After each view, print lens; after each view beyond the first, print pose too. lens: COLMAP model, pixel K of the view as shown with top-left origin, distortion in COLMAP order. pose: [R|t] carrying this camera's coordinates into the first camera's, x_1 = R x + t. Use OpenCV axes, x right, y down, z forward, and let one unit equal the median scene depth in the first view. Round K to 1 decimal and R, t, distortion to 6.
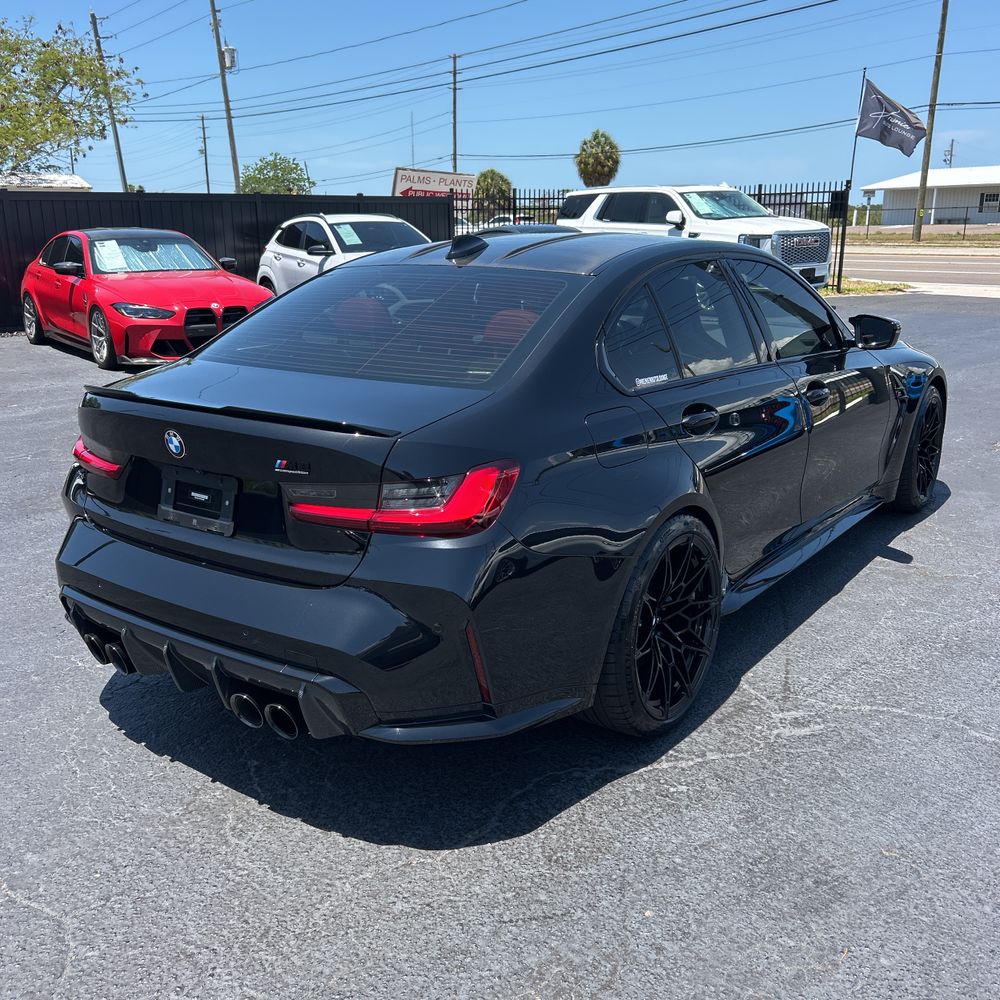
lens RADIAL K [[1019.8, 0, 492.8], [0, 1019.8, 507.1], [0, 0, 1]] dist [0.017315, 0.000000]
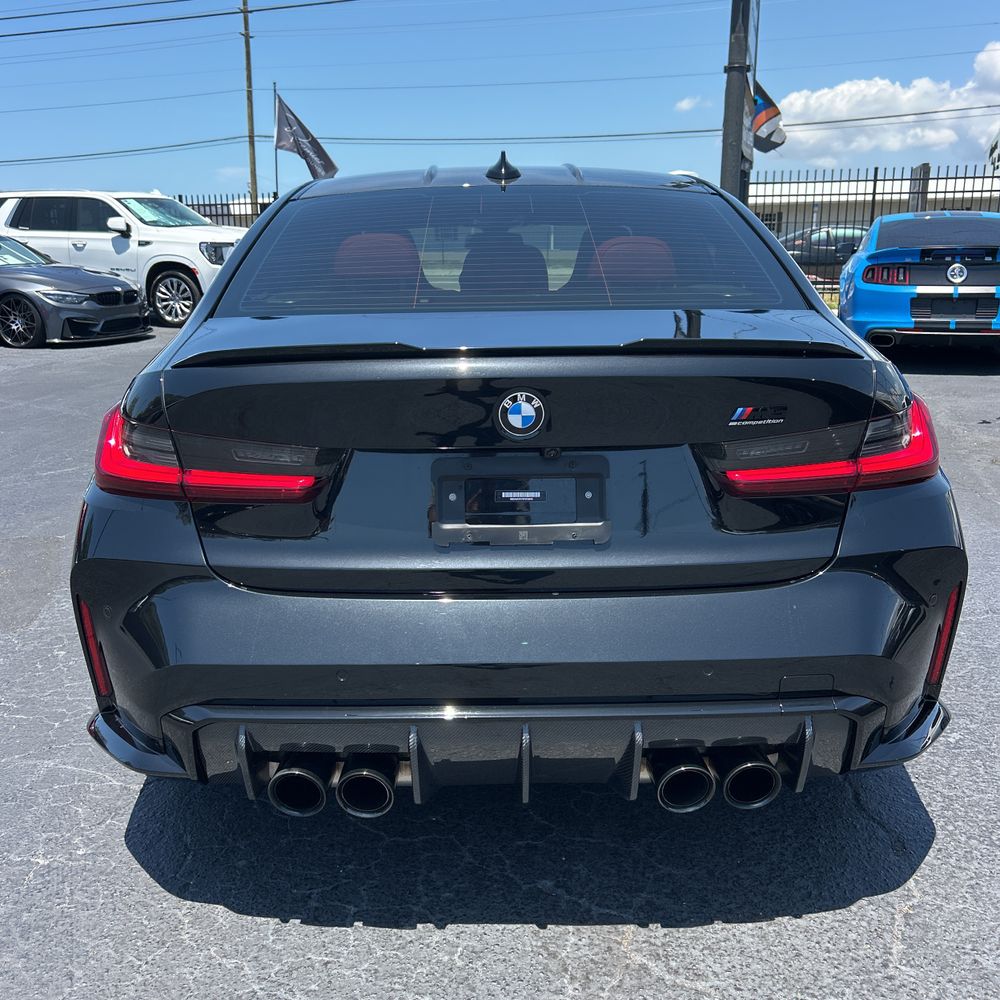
lens RADIAL K [[1019.8, 0, 499.8], [0, 1019.8, 498.6], [0, 0, 1]] dist [0.017315, 0.000000]
pose [[0.800519, -0.144995, 0.581503, -0.114559], [0.164805, 0.986143, 0.019012, -0.003960], [-0.576202, 0.080615, 0.813322, 0.081671]]
